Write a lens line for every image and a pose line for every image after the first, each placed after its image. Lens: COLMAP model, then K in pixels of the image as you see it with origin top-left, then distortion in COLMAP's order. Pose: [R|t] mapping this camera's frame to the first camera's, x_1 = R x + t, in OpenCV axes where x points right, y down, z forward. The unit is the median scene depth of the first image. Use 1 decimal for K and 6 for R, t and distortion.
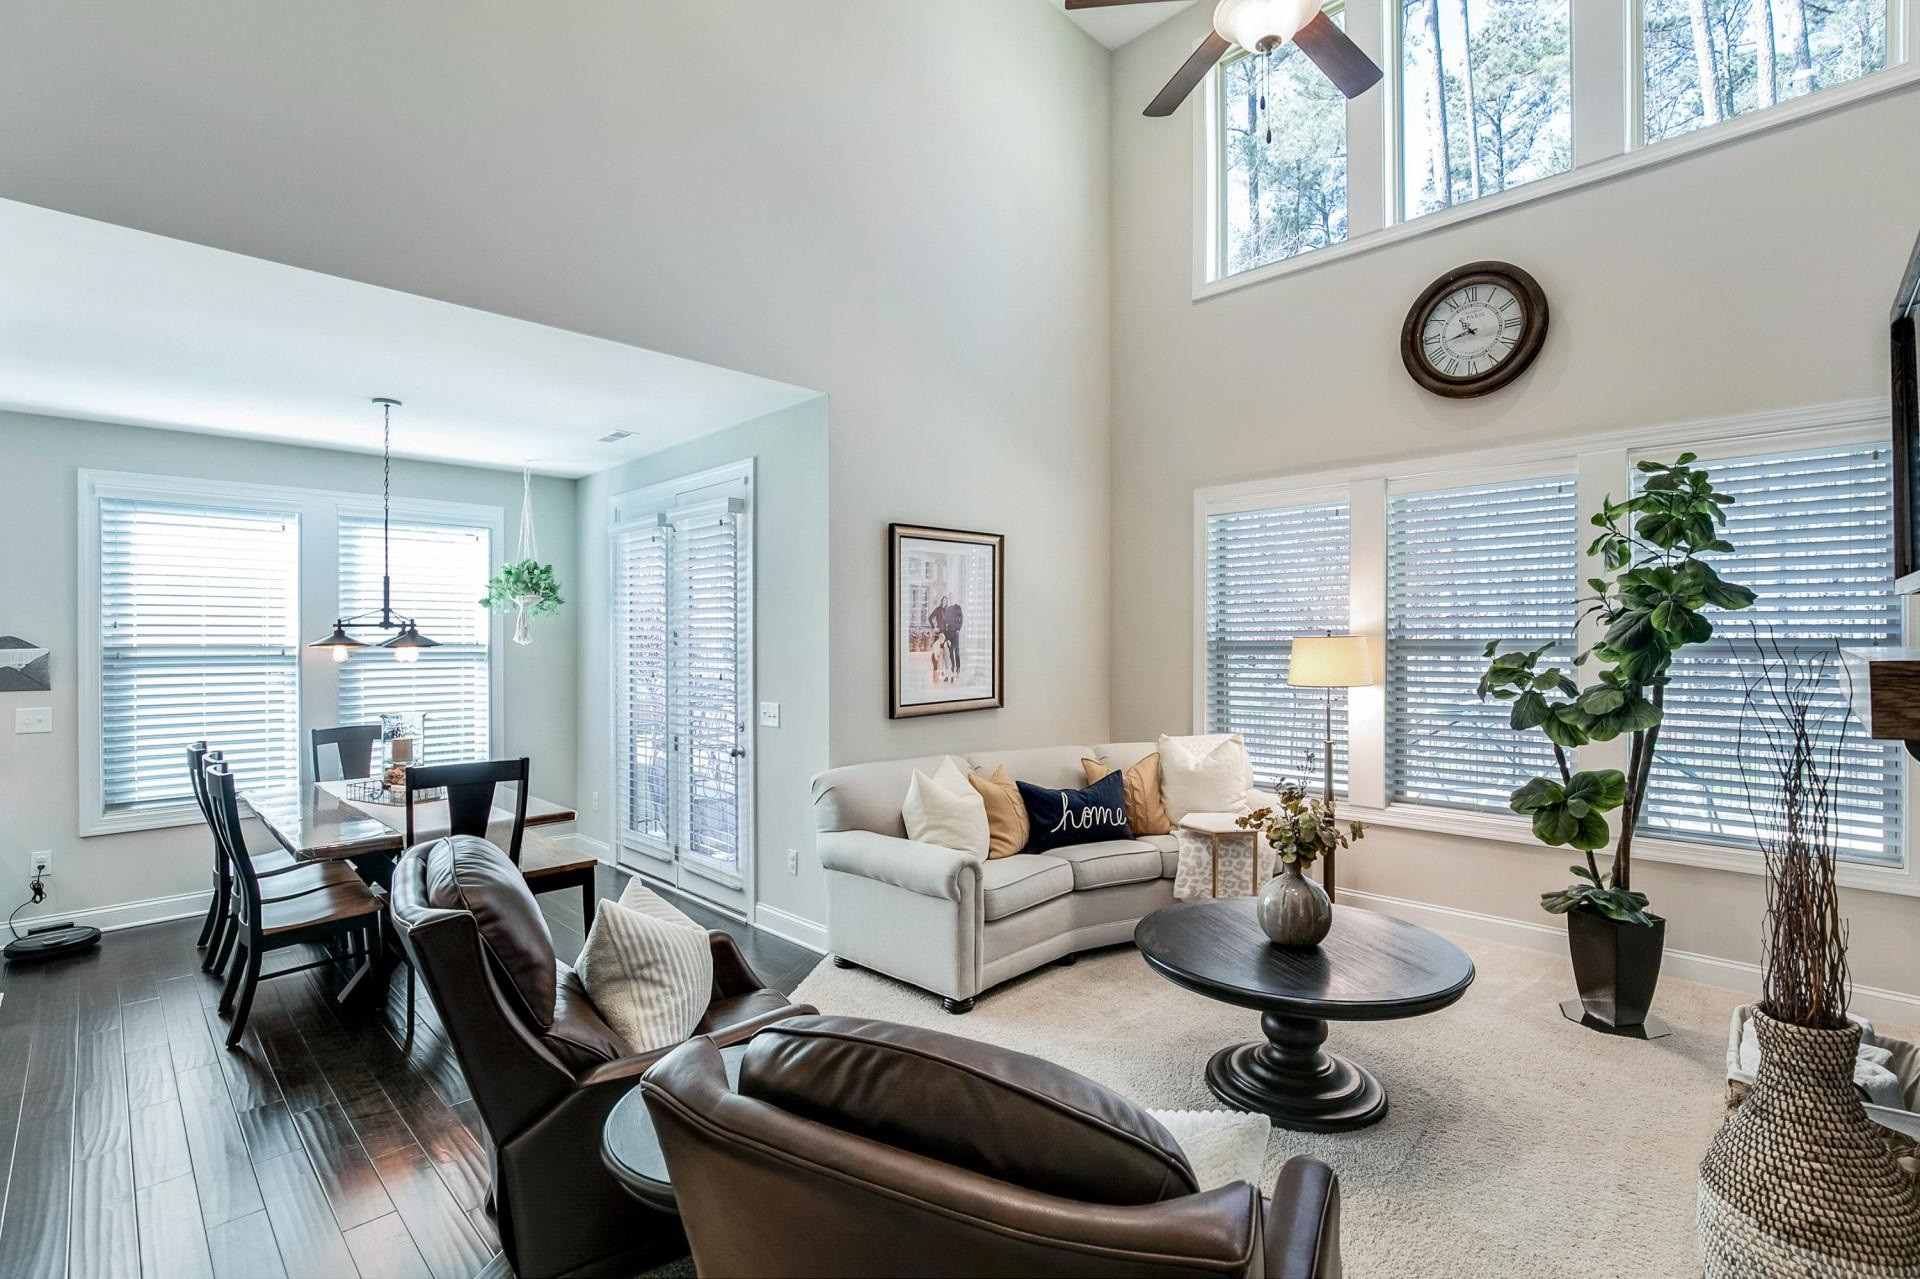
lens RADIAL K [[885.2, 0, 955.1], [0, 885.2, 645.6], [0, 0, 1]] dist [-0.012807, -0.000969]
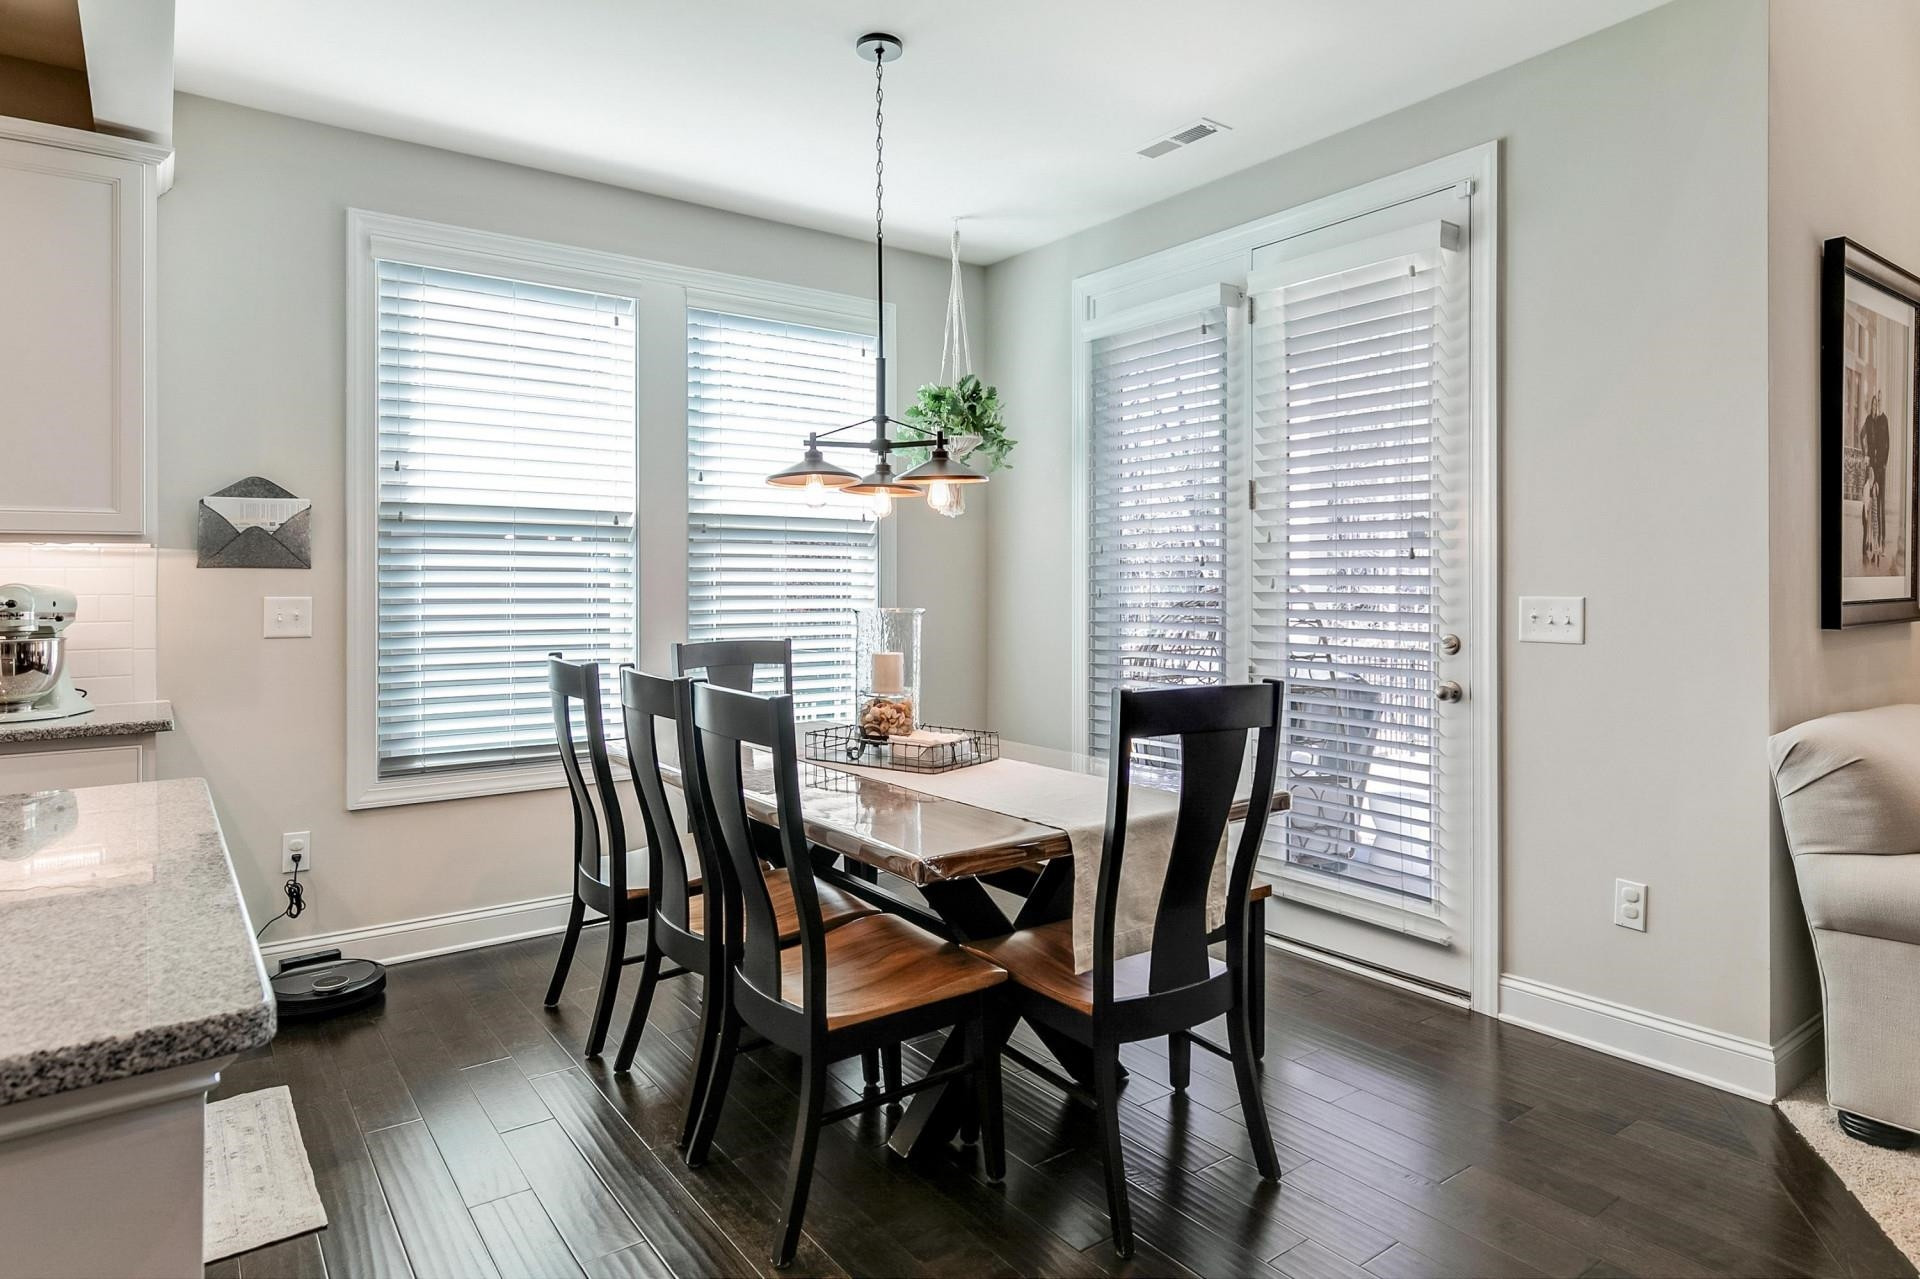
lens RADIAL K [[1098.8, 0, 948.1], [0, 1098.8, 593.4], [0, 0, 1]] dist [-0.003569, 0.001176]
pose [[0.987884, 0.005758, -0.155085, -0.449642], [-0.005548, 0.999983, 0.001789, 0.061160], [0.155092, -0.000907, 0.987900, 0.291768]]
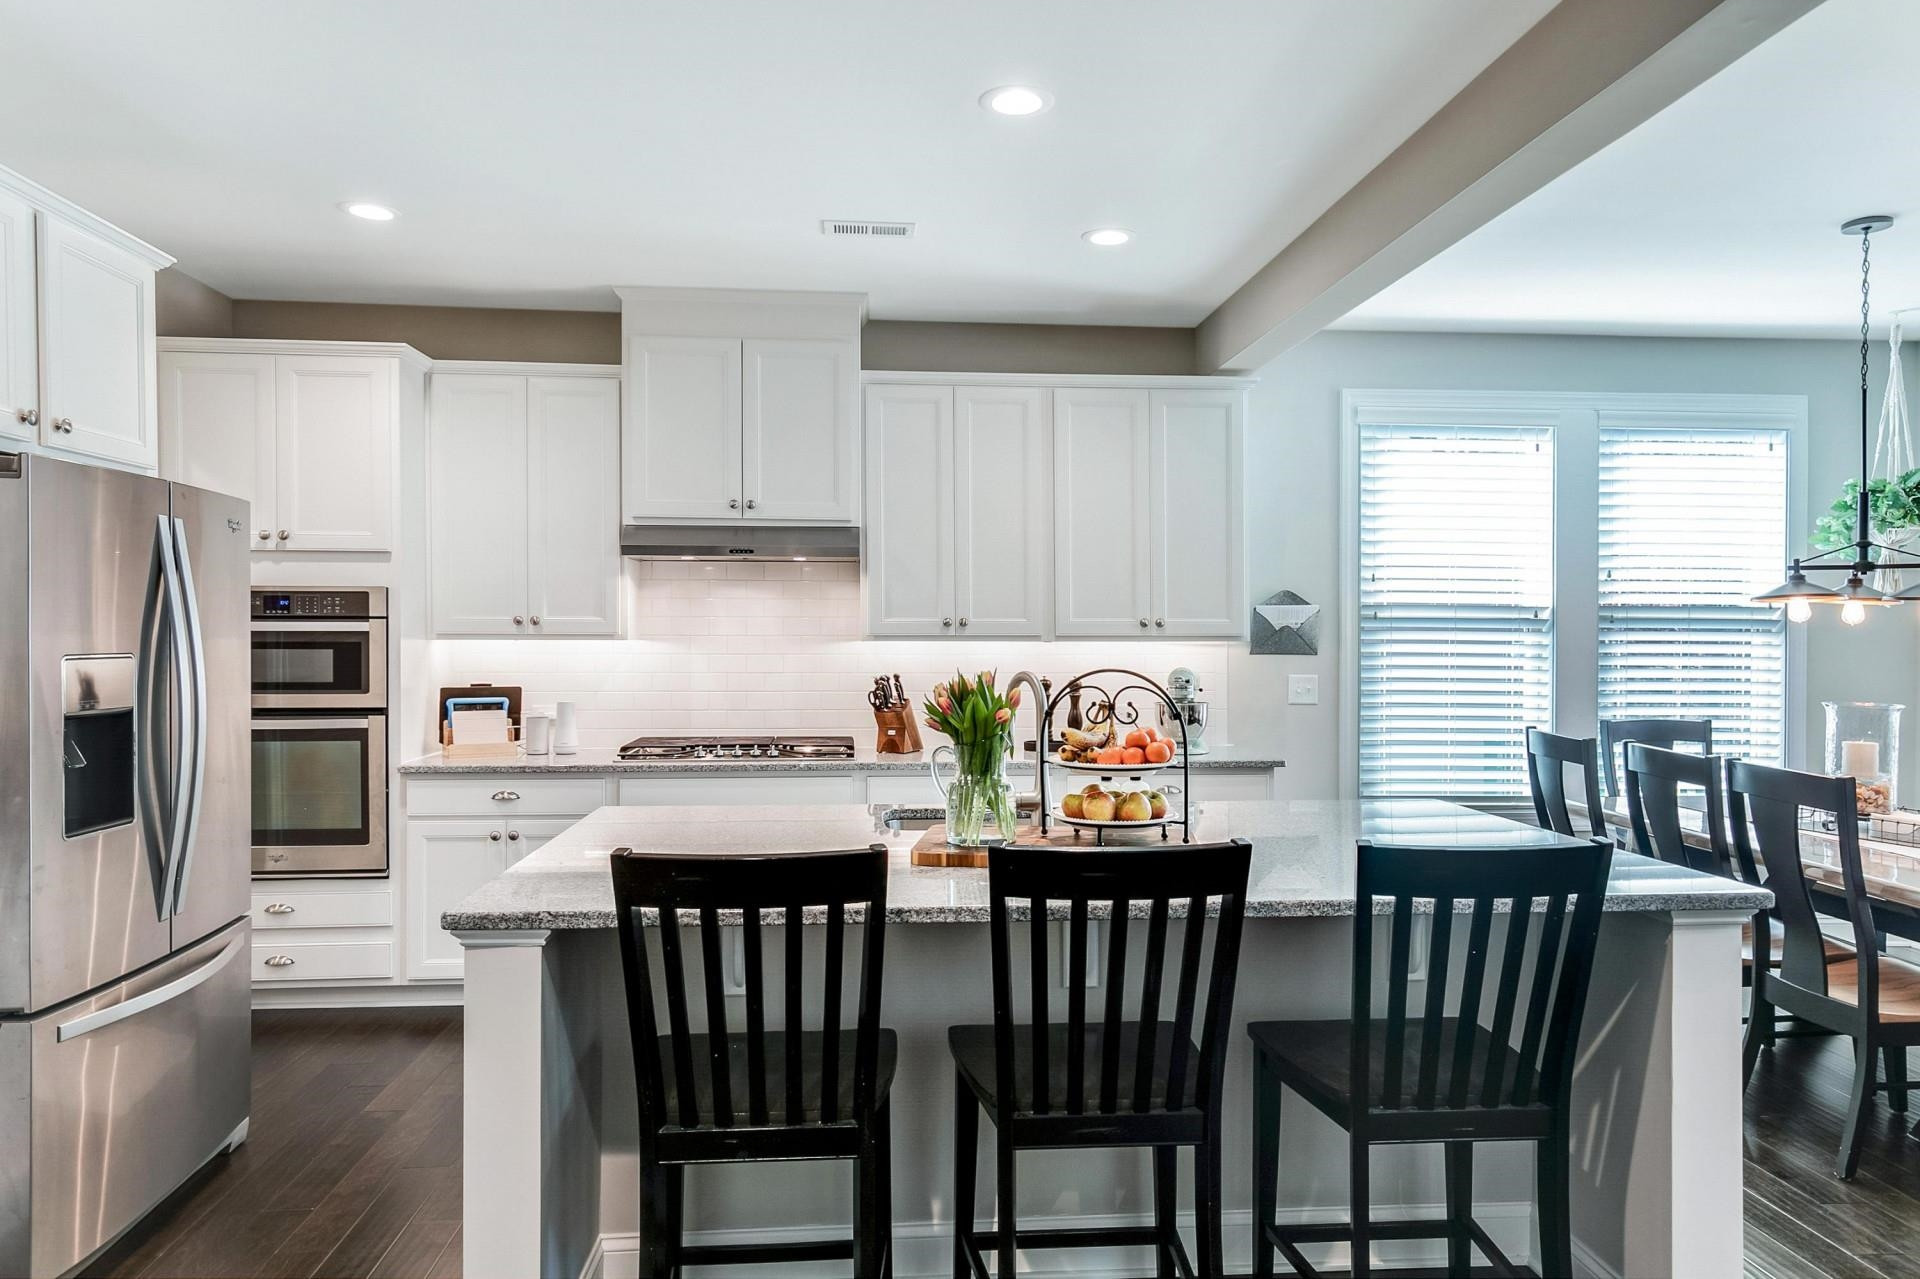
lens RADIAL K [[1225.3, 0, 943.0], [0, 1225.3, 631.6], [0, 0, 1]] dist [0.024814, 0.006215]
pose [[0.760195, 0.013723, -0.649550, -0.511258], [-0.015373, 0.999877, 0.003132, 0.028774], [0.649513, 0.007604, 0.760312, -0.133325]]
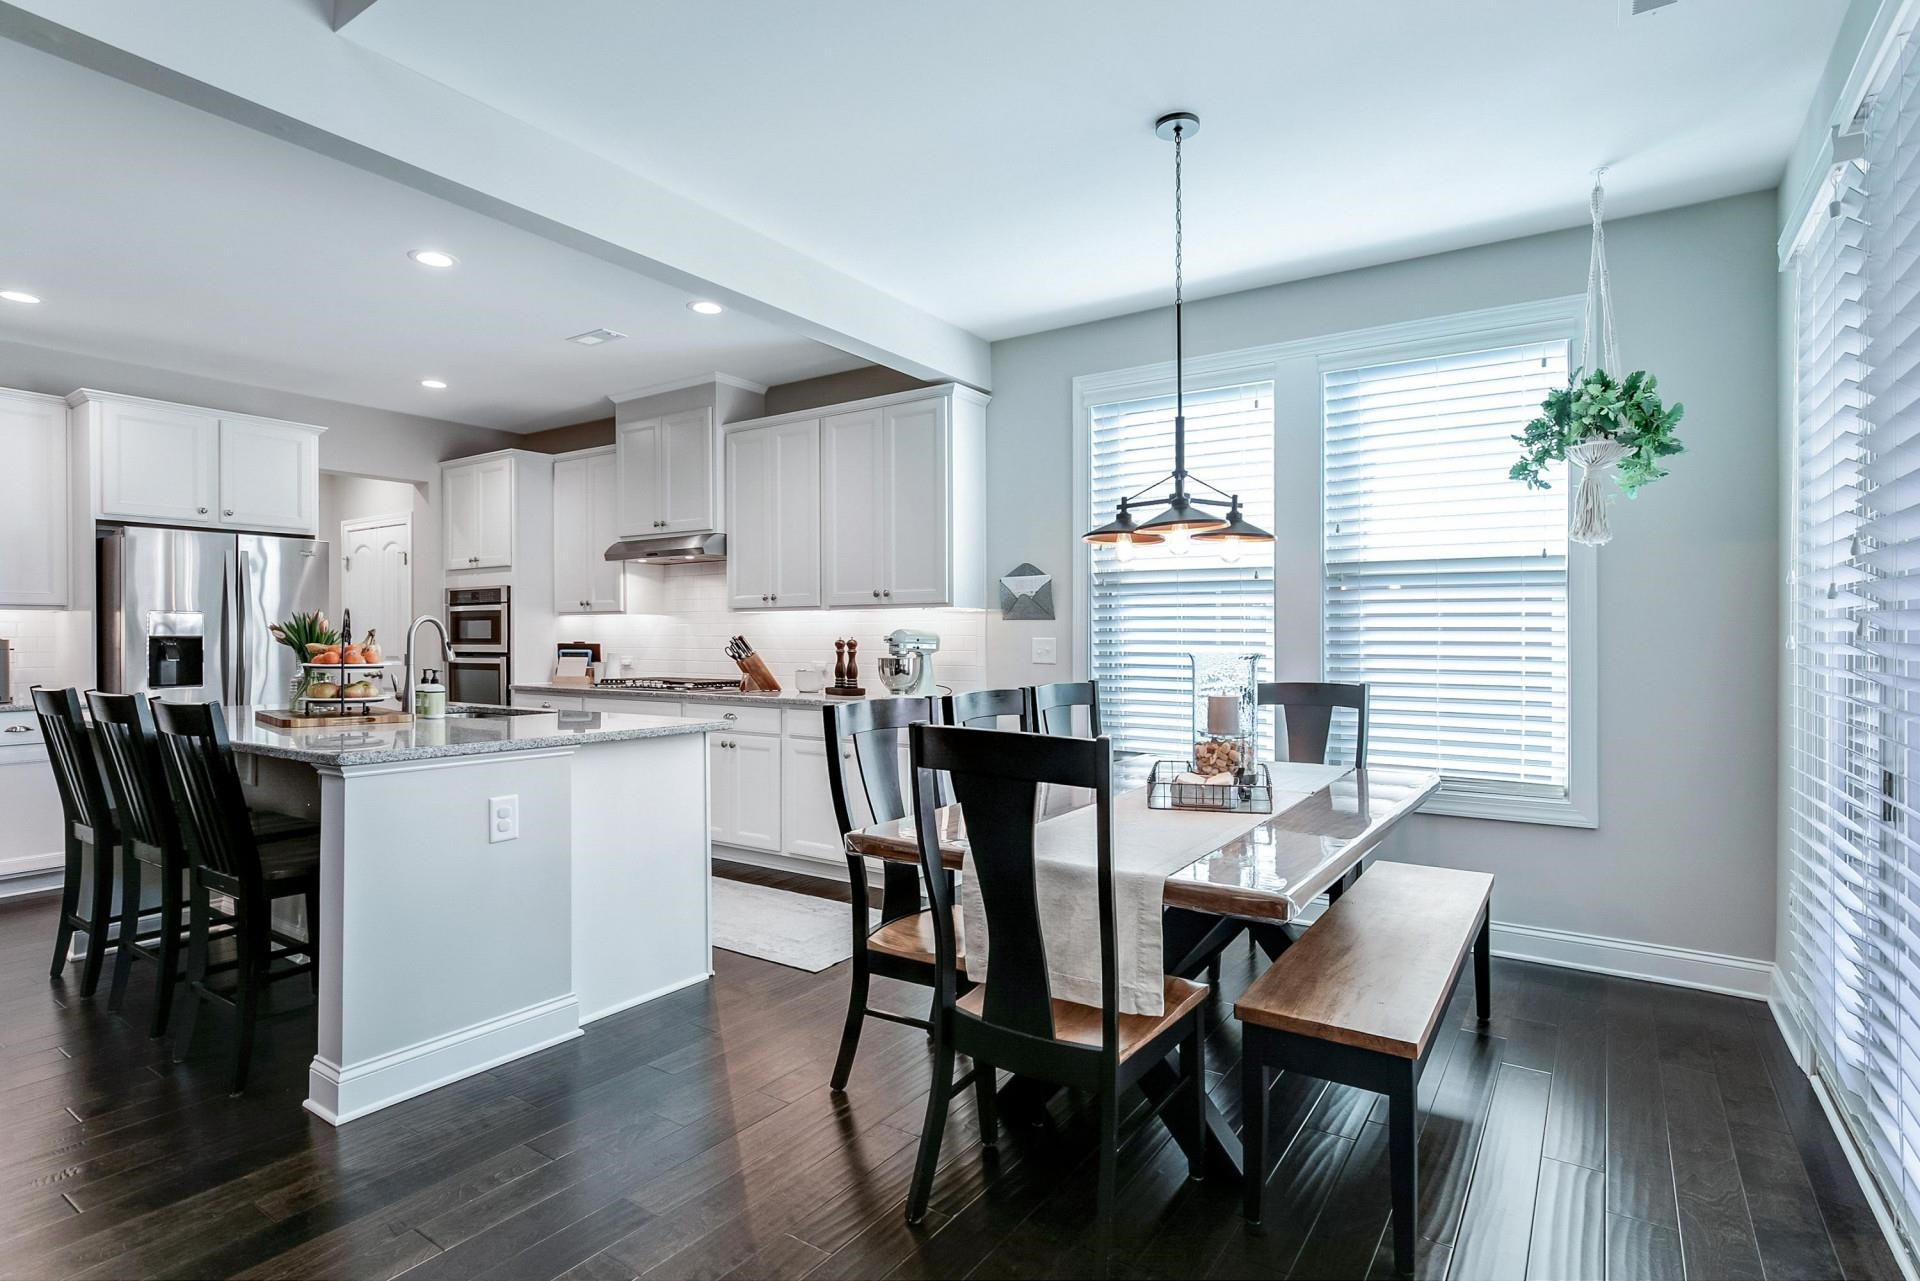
lens RADIAL K [[943.0, 0, 974.8], [0, 943.0, 633.0], [0, 0, 1]] dist [-0.005043, 0.000473]
pose [[0.204681, 0.008303, -0.978793, -0.053425], [-0.007159, 0.999950, 0.006985, 0.056076], [0.978802, 0.005577, 0.204731, 0.669667]]
